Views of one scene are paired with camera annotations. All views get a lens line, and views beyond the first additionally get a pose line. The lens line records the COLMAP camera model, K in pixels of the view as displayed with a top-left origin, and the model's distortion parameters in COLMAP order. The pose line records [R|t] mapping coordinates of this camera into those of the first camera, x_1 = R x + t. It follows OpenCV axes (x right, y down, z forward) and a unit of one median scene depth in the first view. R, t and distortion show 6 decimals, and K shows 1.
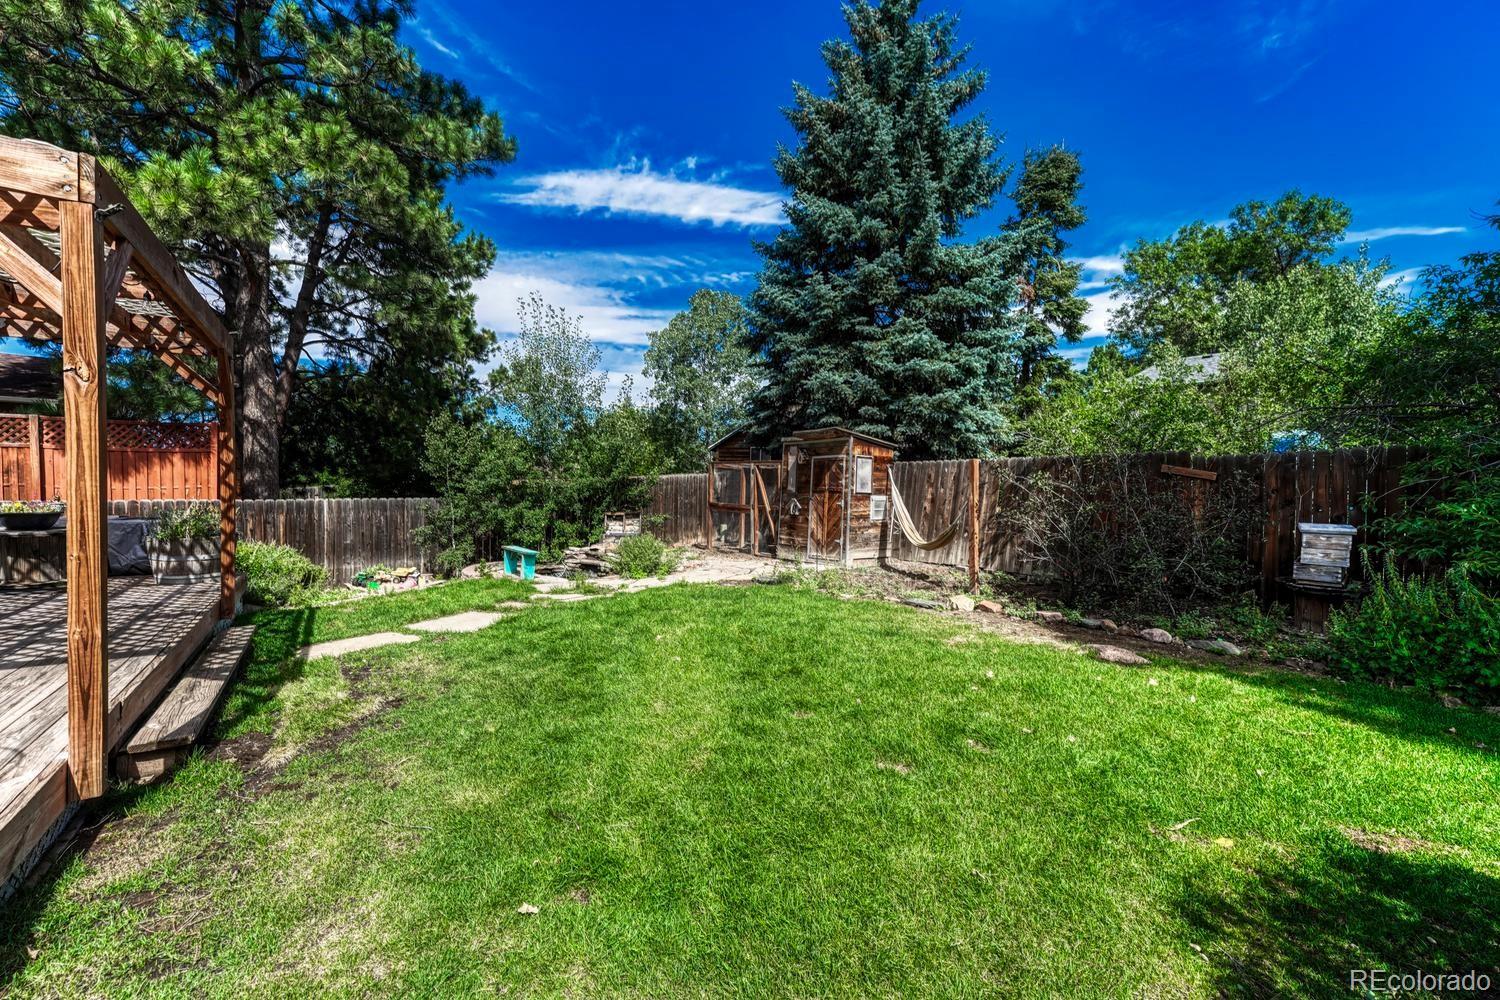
lens RADIAL K [[621.6, 0, 757.8], [0, 621.6, 500.5], [0, 0, 1]] dist [-0.001710, -0.000111]
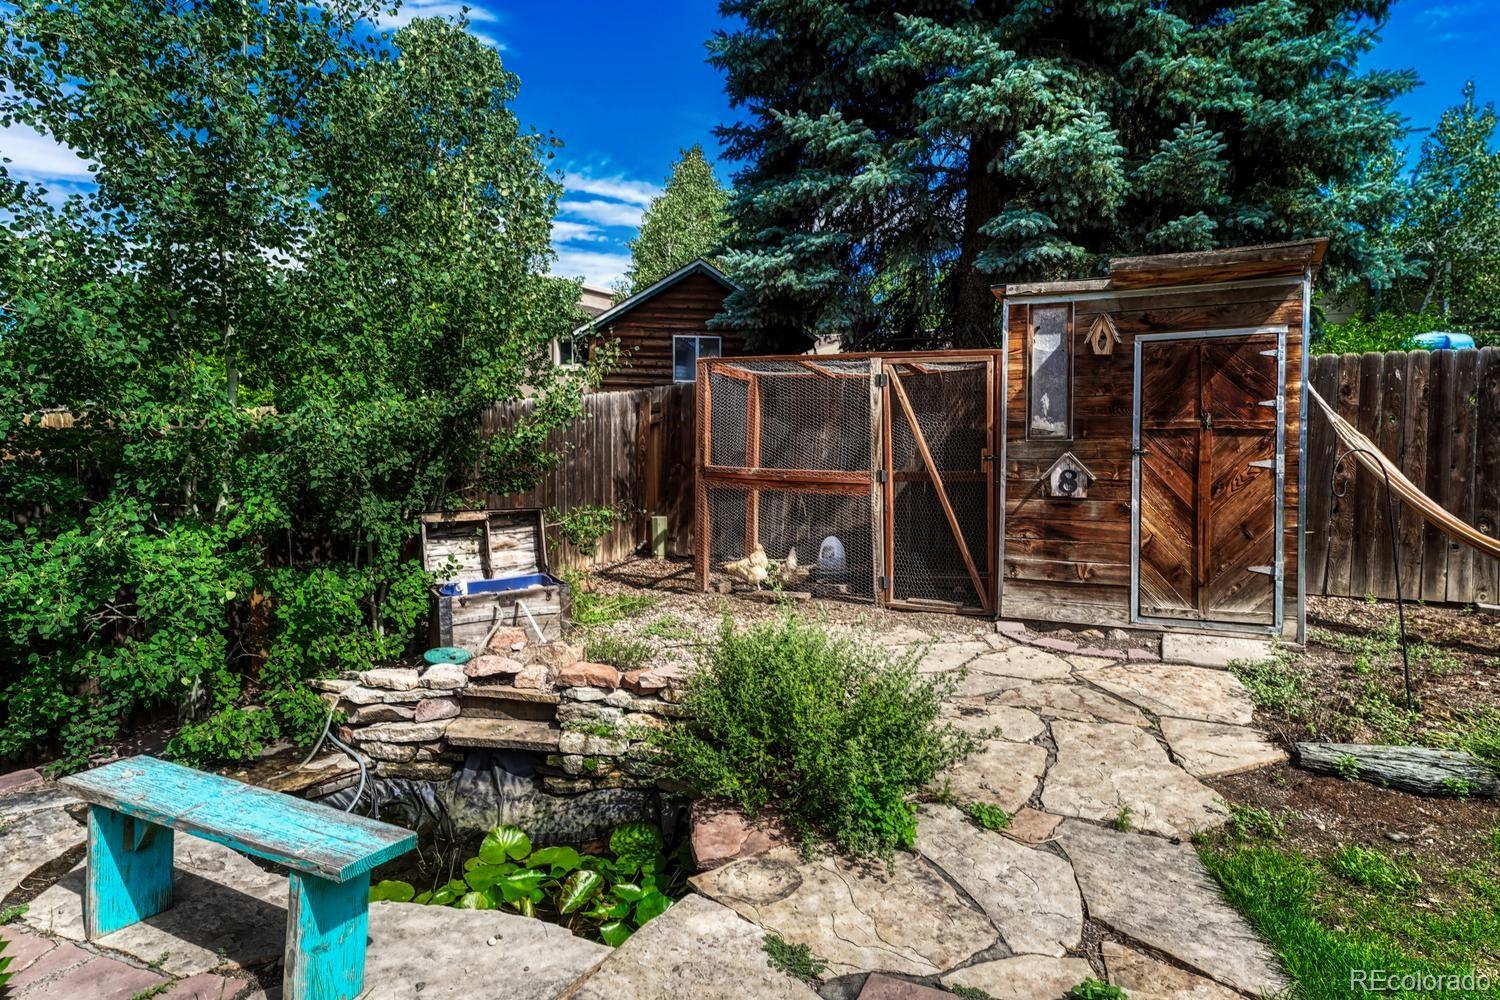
lens RADIAL K [[818.3, 0, 772.7], [0, 818.3, 467.0], [0, 0, 1]] dist [0.006254, 0.000726]
pose [[0.897964, -0.038243, 0.438403, -0.298695], [0.025413, 0.999061, 0.035098, -0.015692], [-0.439334, -0.020376, 0.898093, 0.638111]]
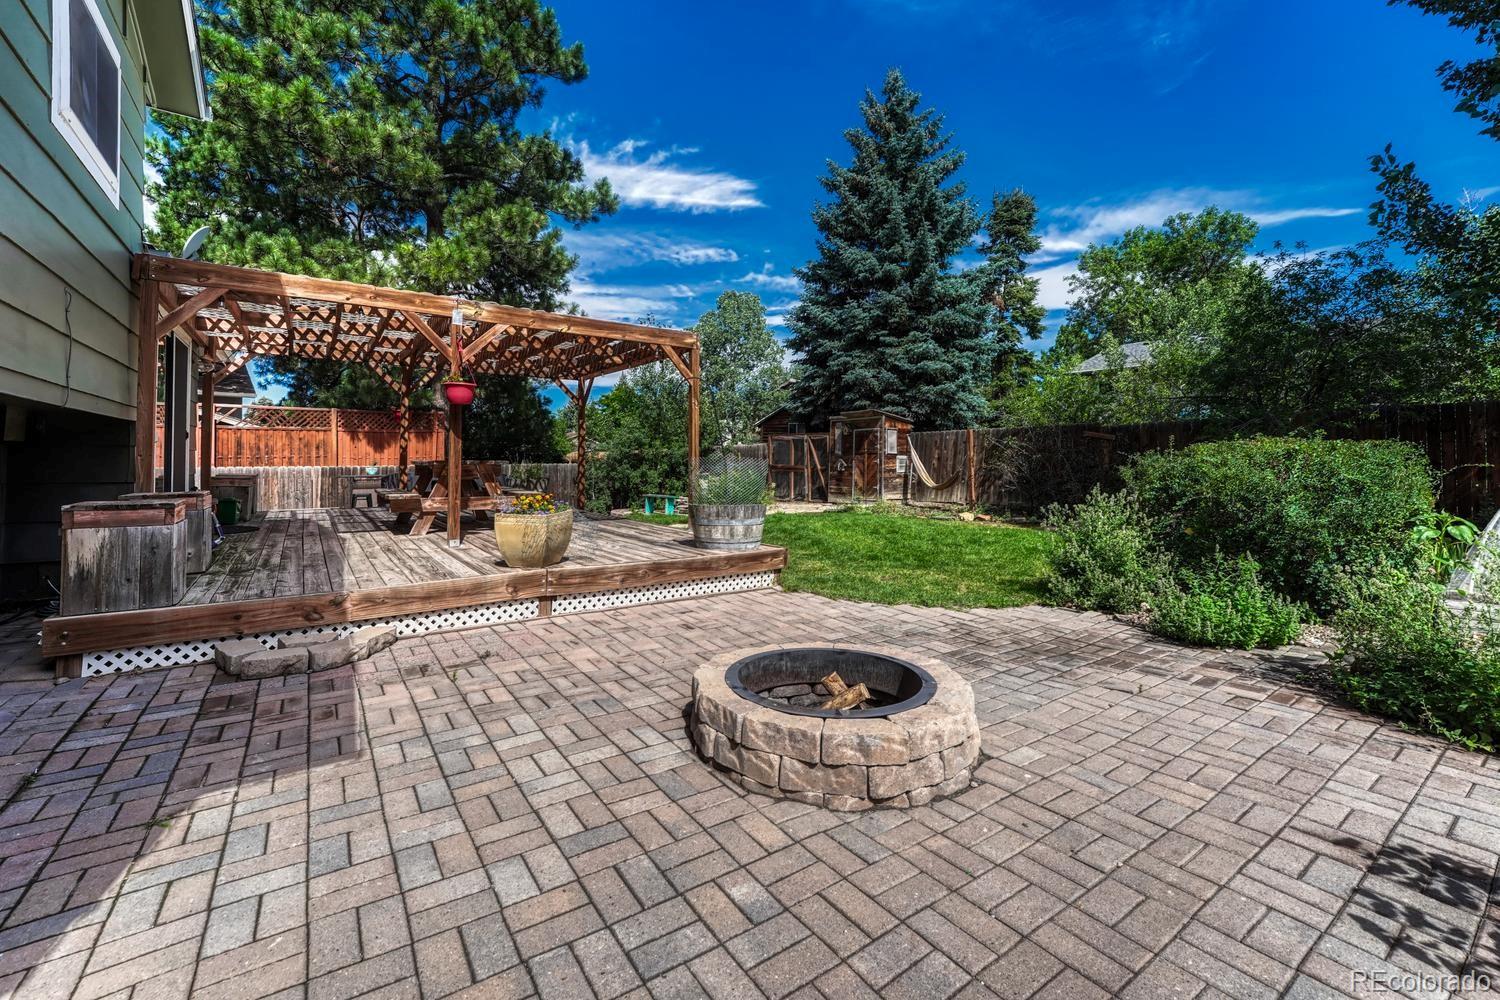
lens RADIAL K [[634.3, 0, 749.5], [0, 634.3, 448.4], [0, 0, 1]] dist [0.001900, 0.000083]
pose [[0.999503, -0.014868, 0.027809, -0.185707], [0.016068, 0.998926, -0.043462, 0.030942], [-0.027133, 0.043887, 0.998668, -0.430074]]
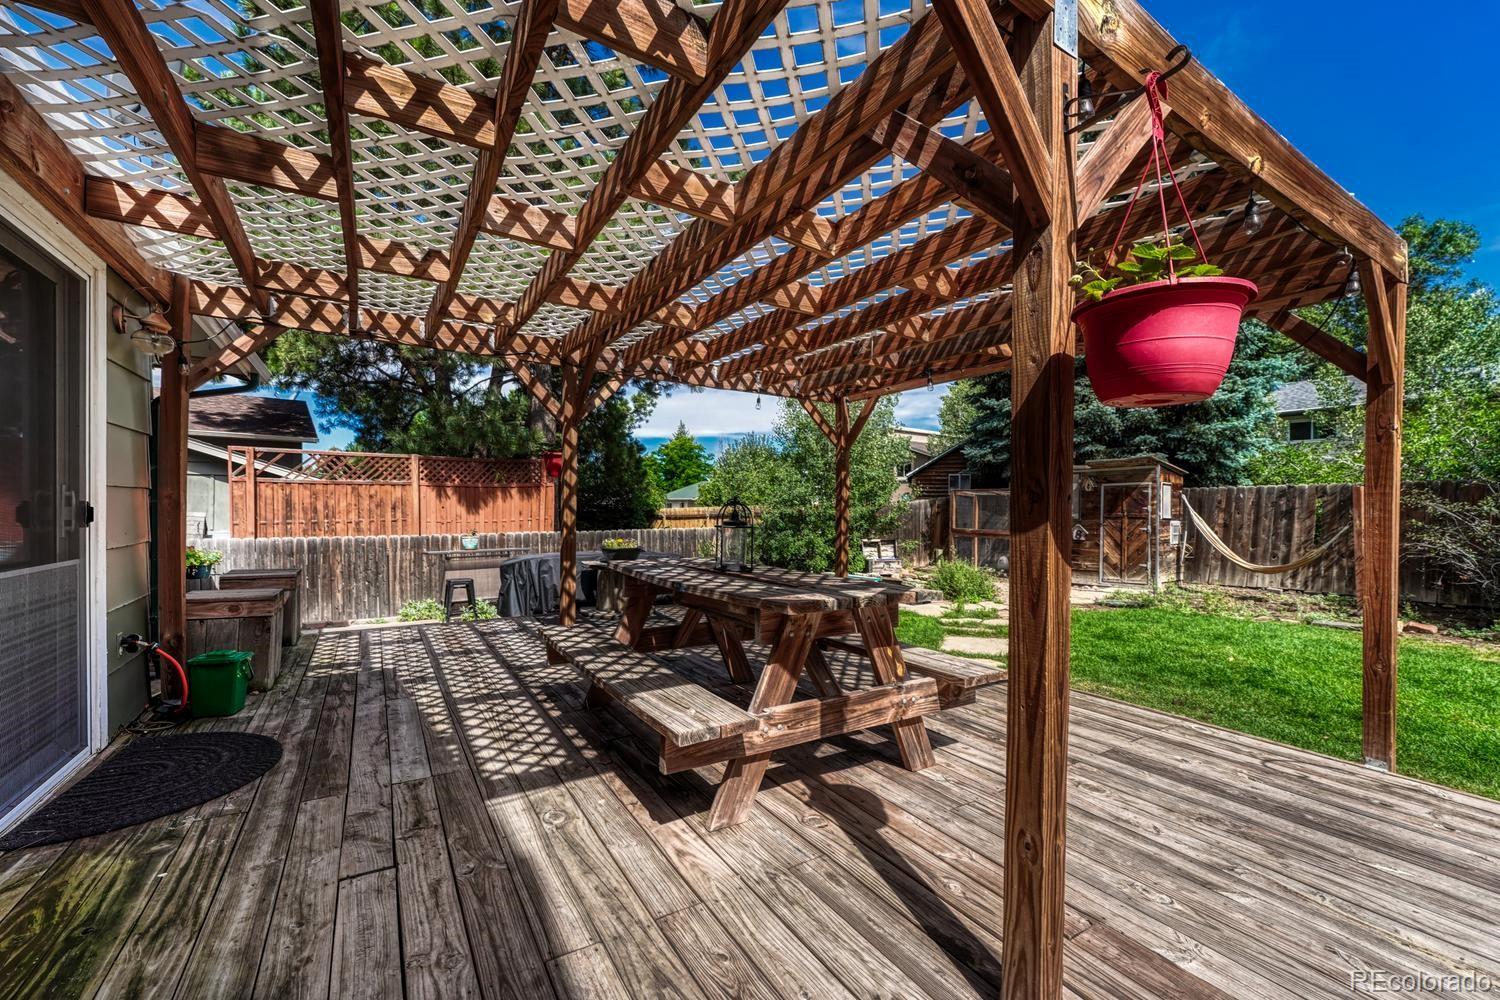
lens RADIAL K [[606.7, 0, 752.5], [0, 606.7, 512.8], [0, 0, 1]] dist [0.000795, 0.000384]
pose [[0.999662, -0.010451, -0.023799, -0.456078], [0.010026, 0.999789, -0.017906, -0.009843], [0.023981, 0.017661, 0.999556, -0.031092]]
